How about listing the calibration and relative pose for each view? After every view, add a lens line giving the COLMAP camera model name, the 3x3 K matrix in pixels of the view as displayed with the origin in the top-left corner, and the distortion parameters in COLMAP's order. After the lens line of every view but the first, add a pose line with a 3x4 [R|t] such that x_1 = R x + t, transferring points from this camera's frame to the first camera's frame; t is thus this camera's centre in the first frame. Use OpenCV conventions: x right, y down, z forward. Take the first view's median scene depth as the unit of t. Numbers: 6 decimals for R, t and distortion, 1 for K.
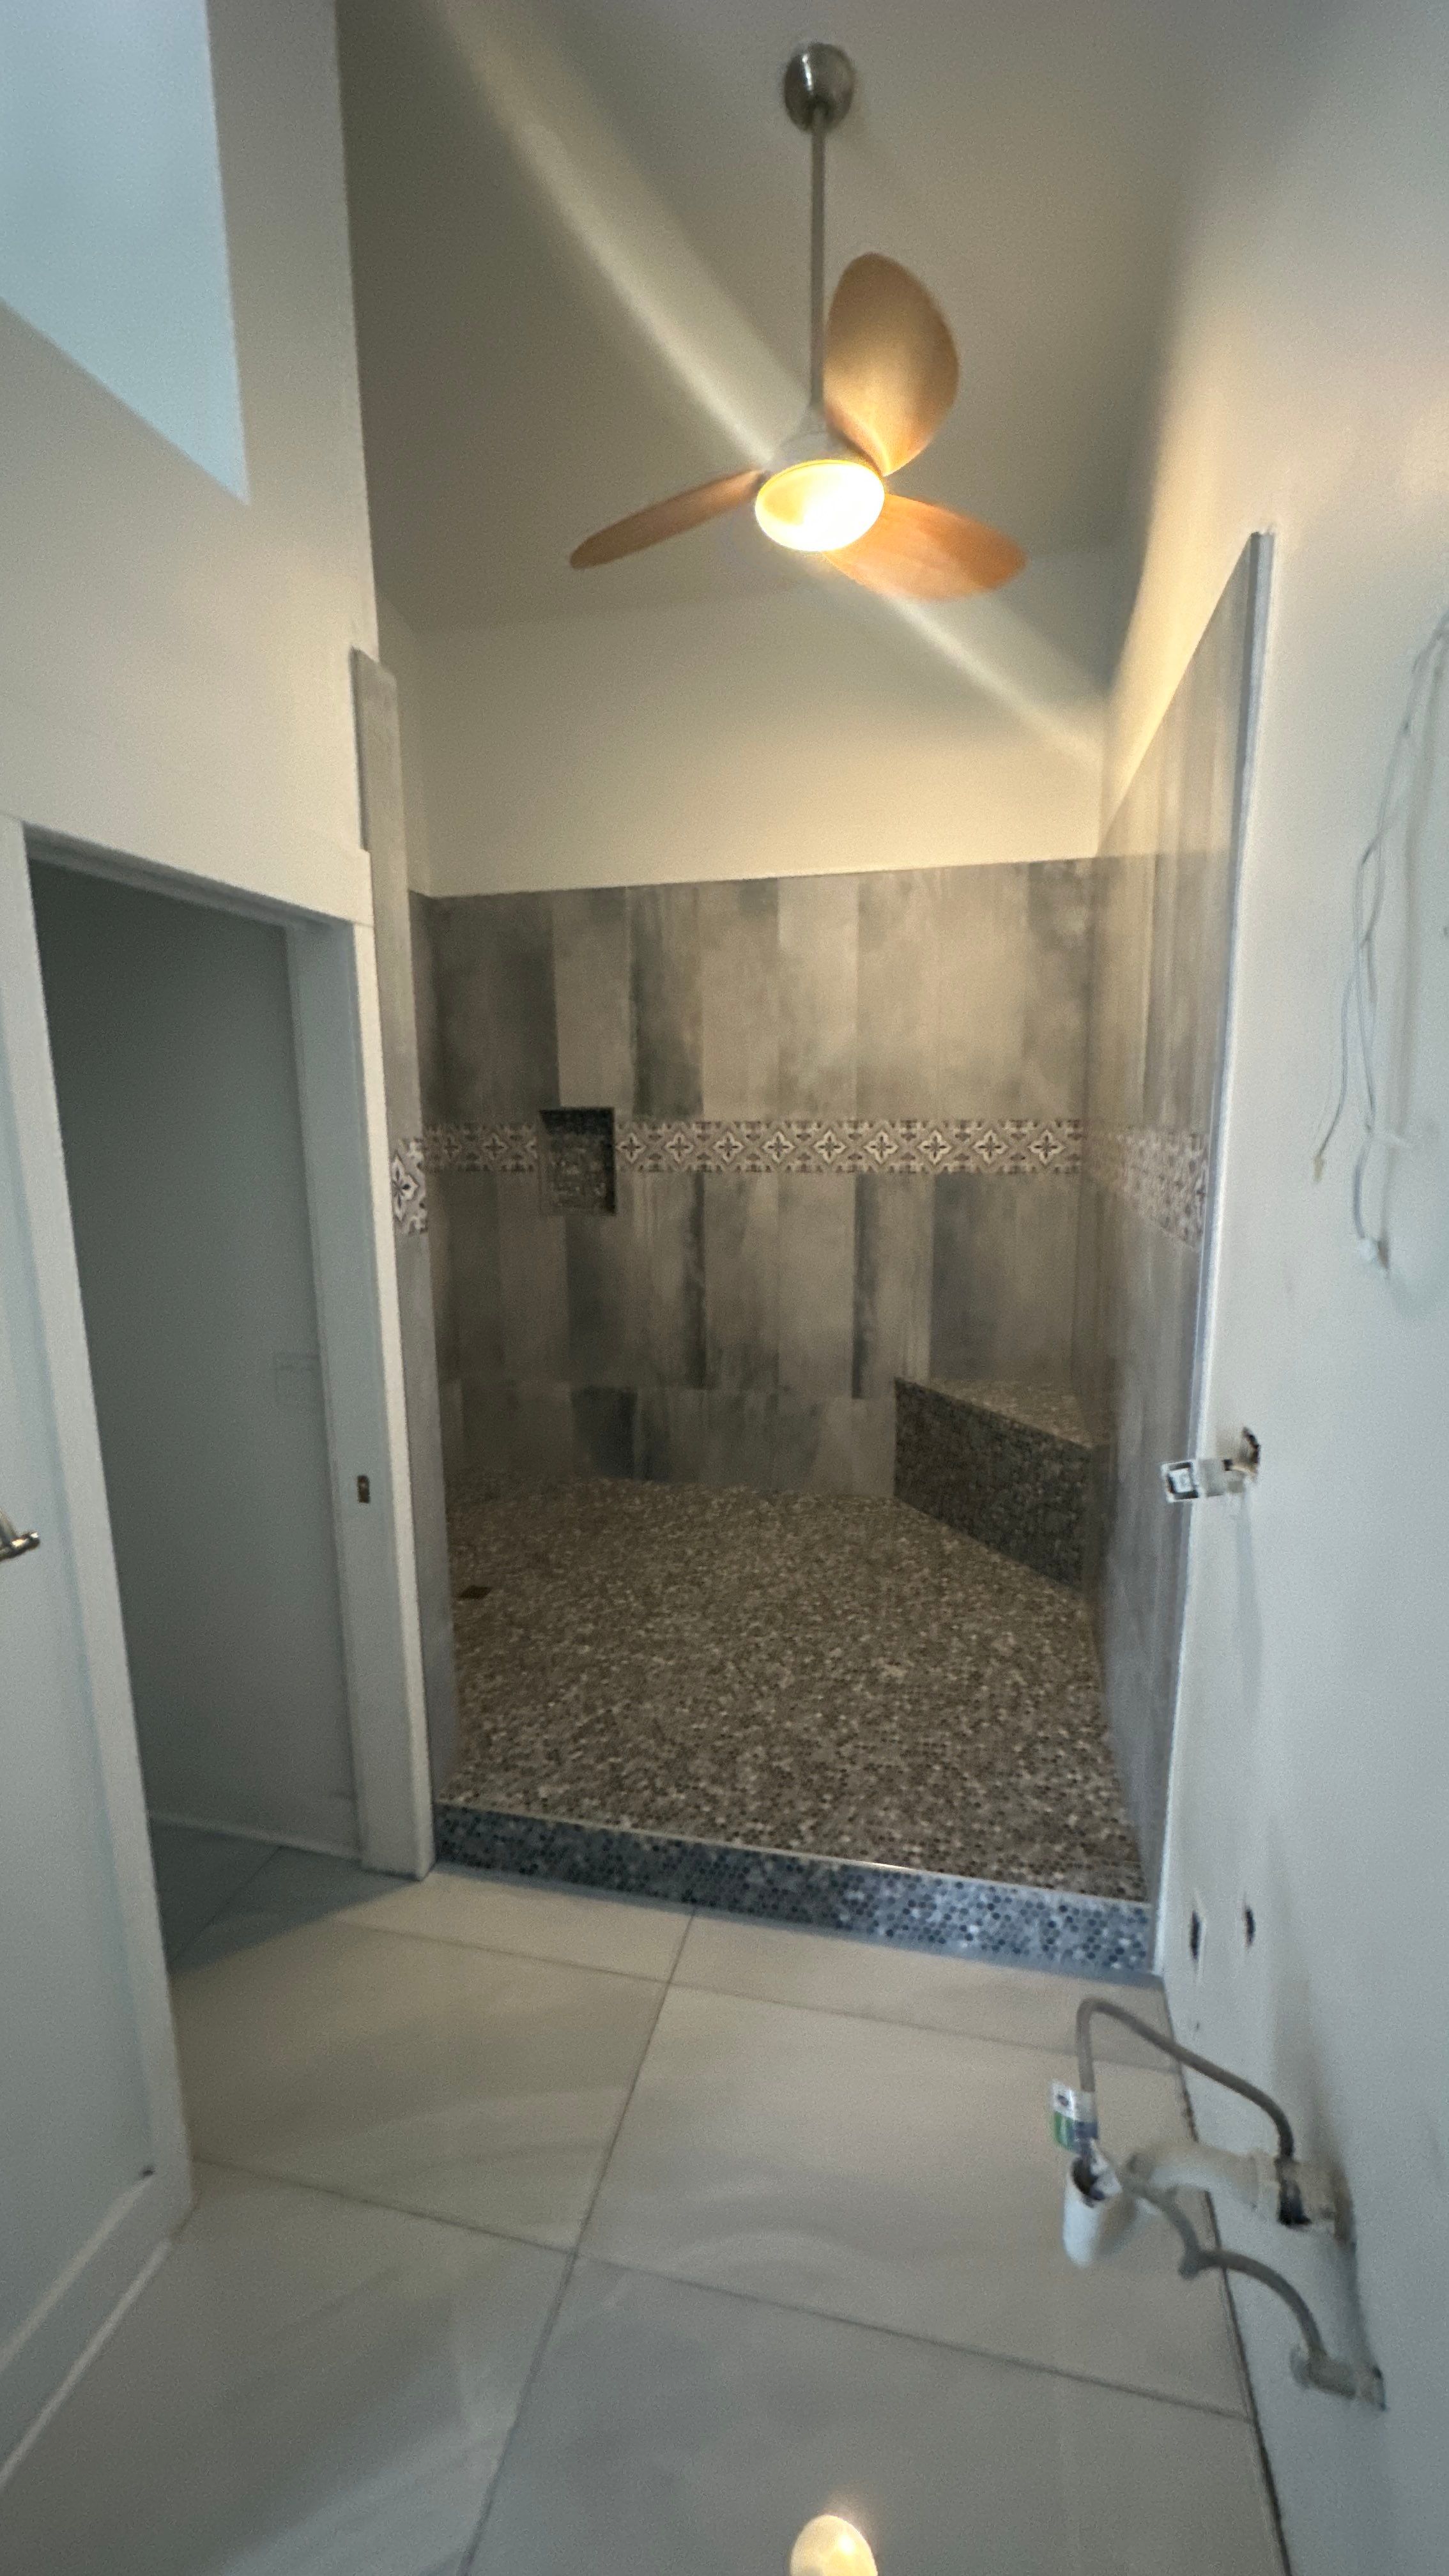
lens RADIAL K [[1031.0, 0, 726.6], [0, 1031.0, 1292.9], [0, 0, 1]] dist [0.011710, 0.000001]
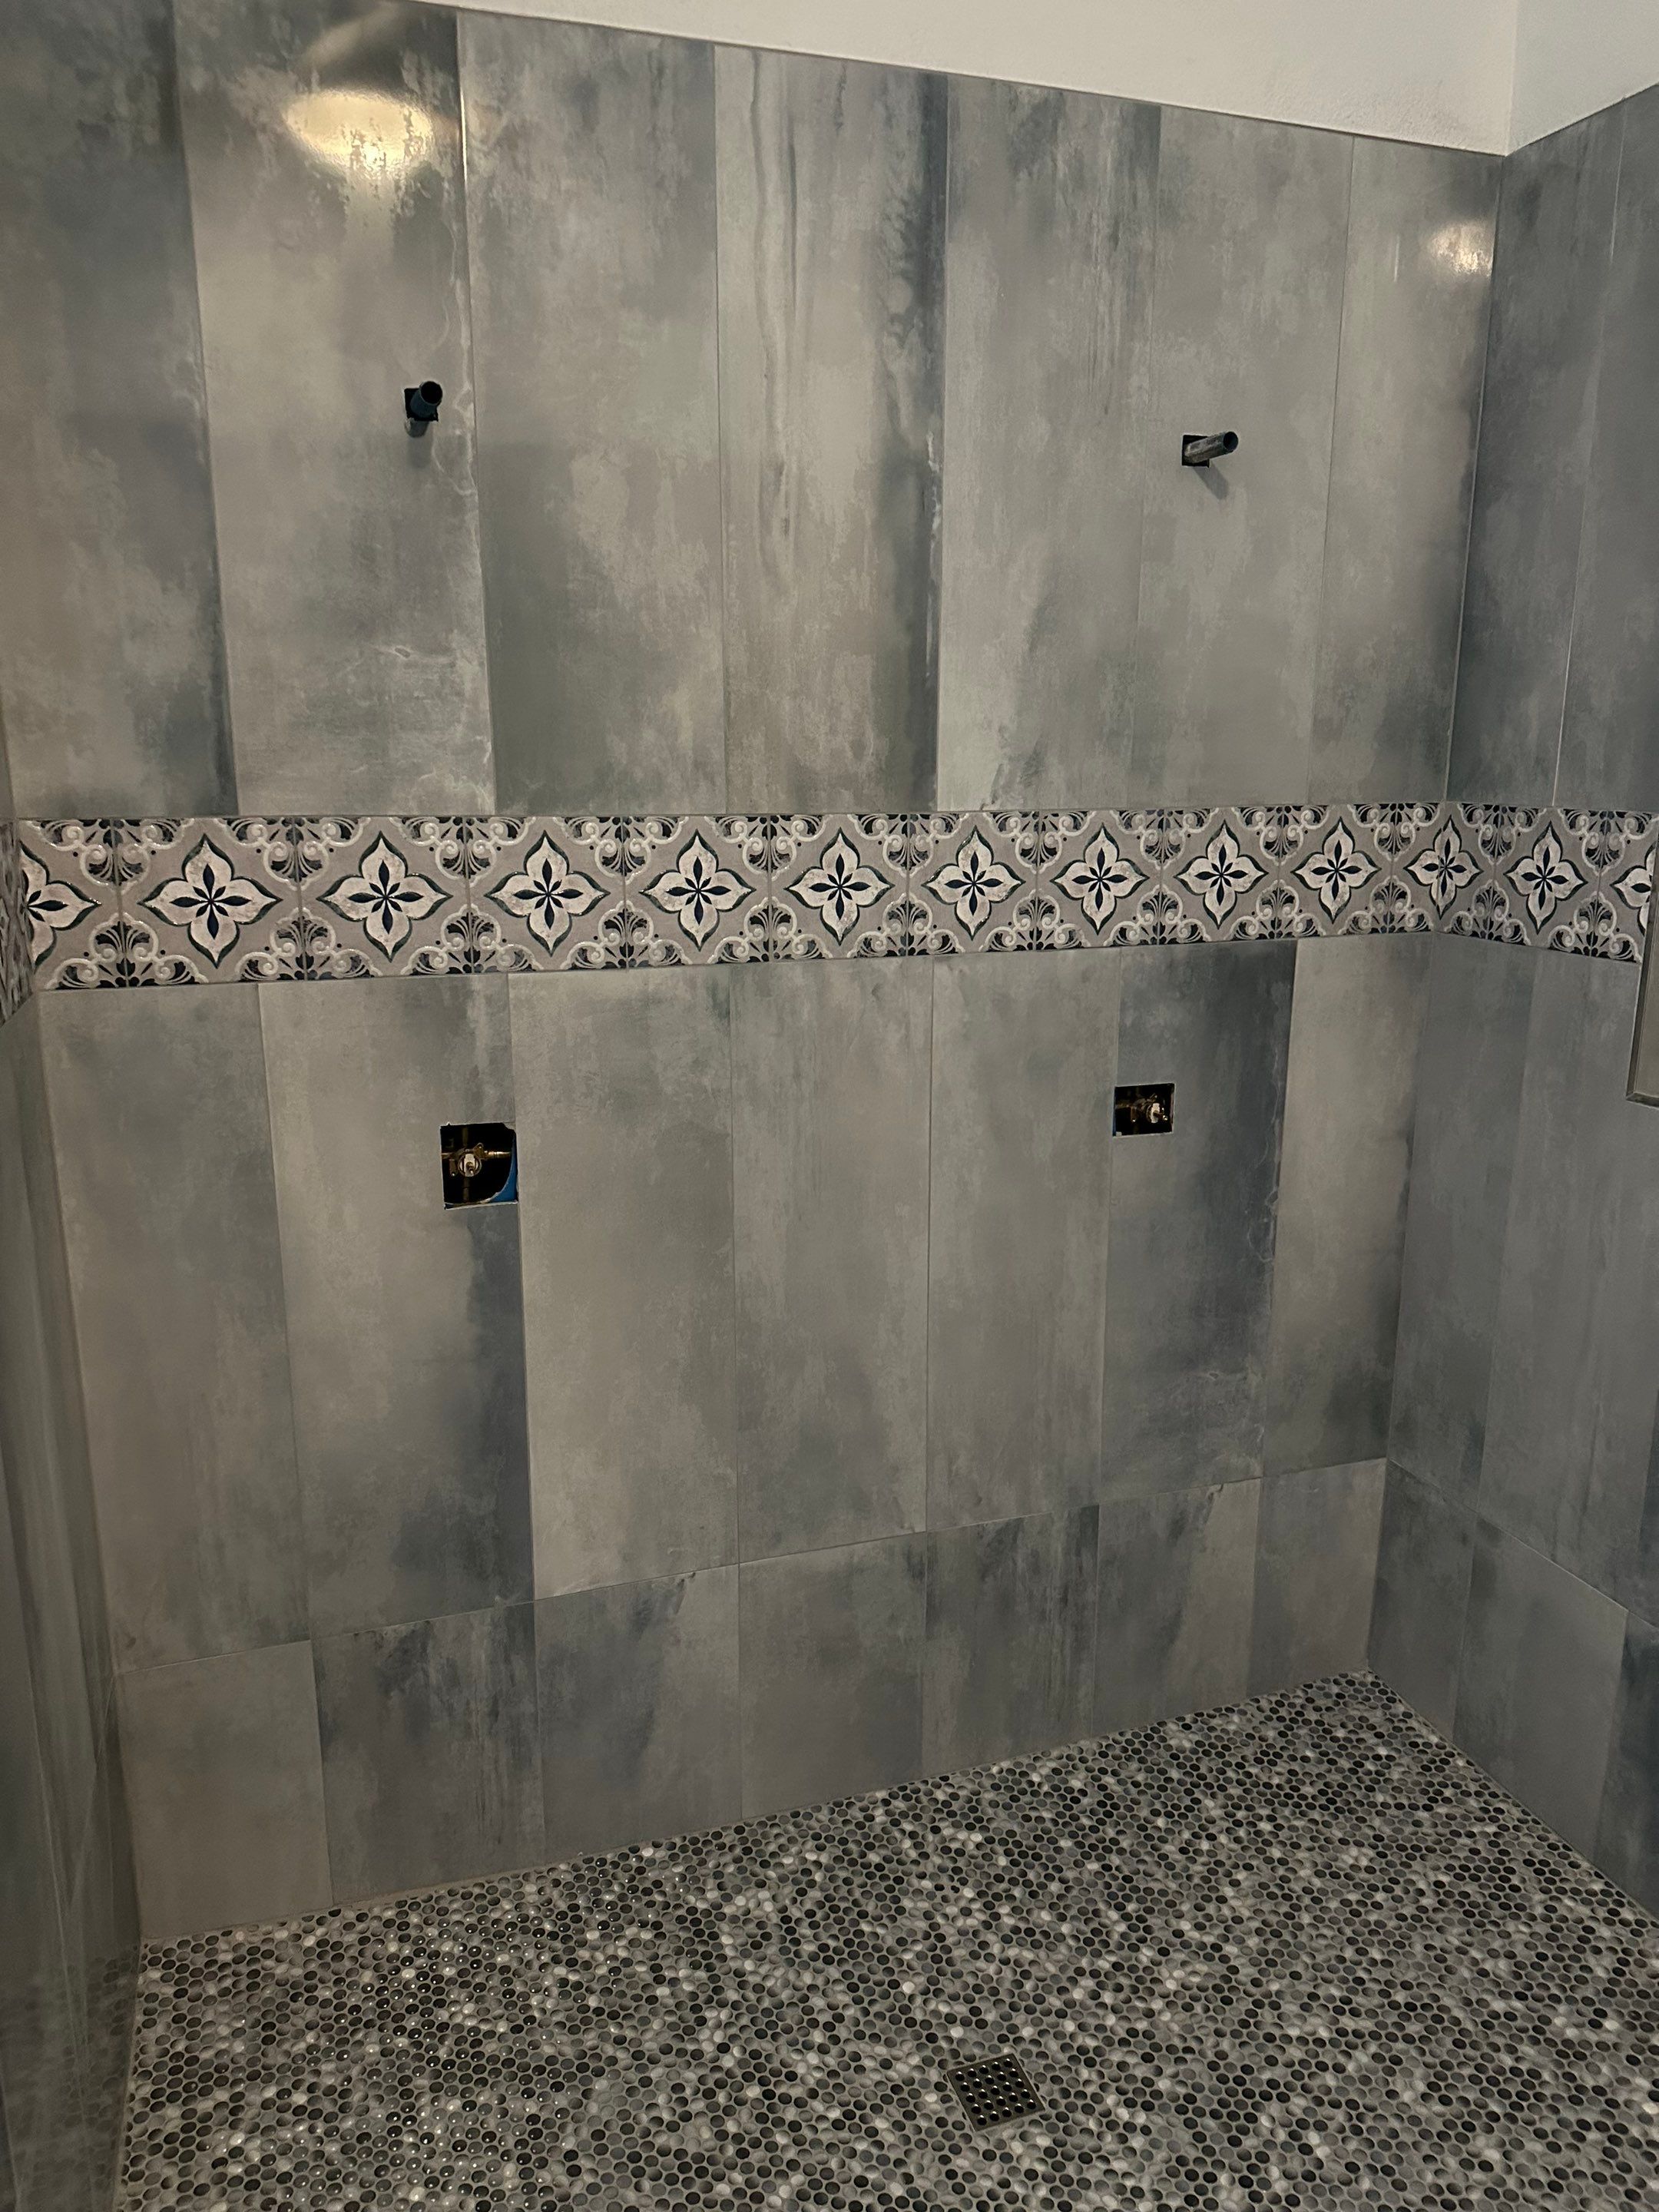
lens RADIAL K [[1580.0, 0, 832.2], [0, 1580.0, 1116.2], [0, 0, 1]] dist [0.081079, -0.088251]
pose [[0.531388, 0.208568, -0.821052, 0.115712], [-0.158053, 0.976609, 0.145791, -0.115740], [0.832254, 0.052298, 0.551923, 0.570195]]
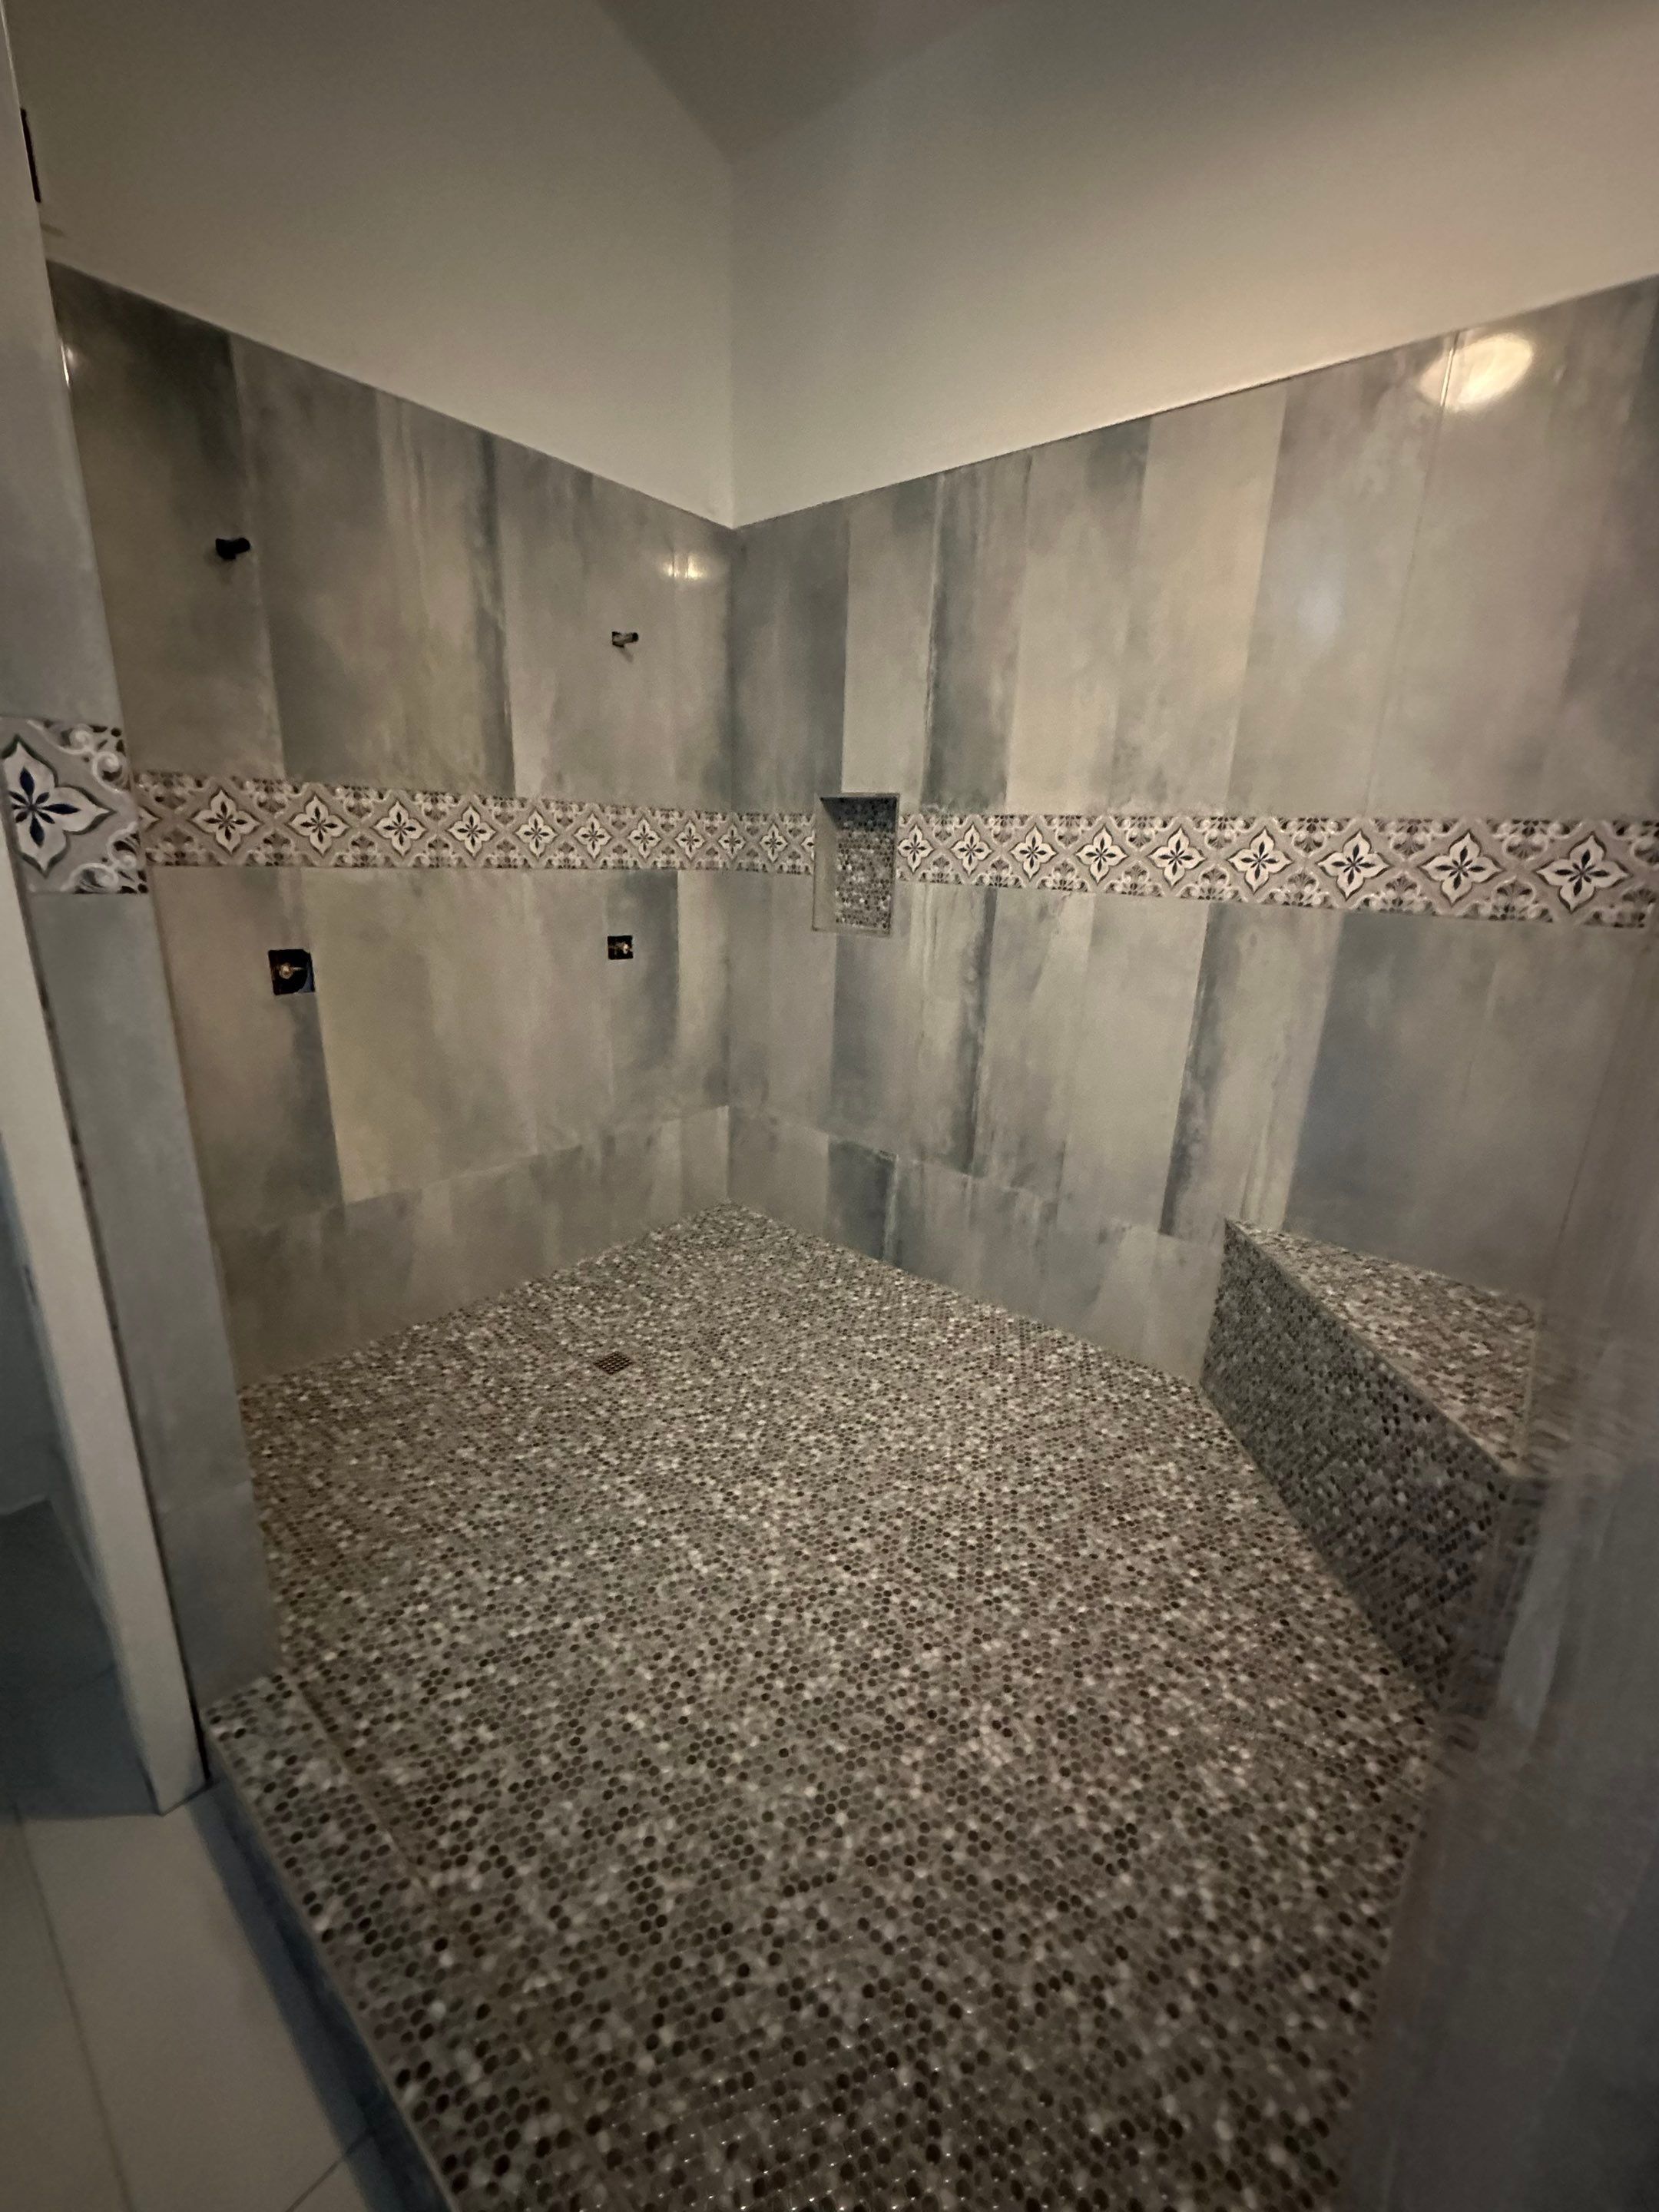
lens RADIAL K [[884.0, 0, 830.8], [0, 884.0, 1106.9], [0, 0, 1]] dist [-0.004494, 0.002339]
pose [[0.890040, 0.168869, -0.423453, 0.174621], [-0.125810, 0.983777, 0.127885, -0.030929], [0.438180, -0.060548, 0.896846, 0.405159]]
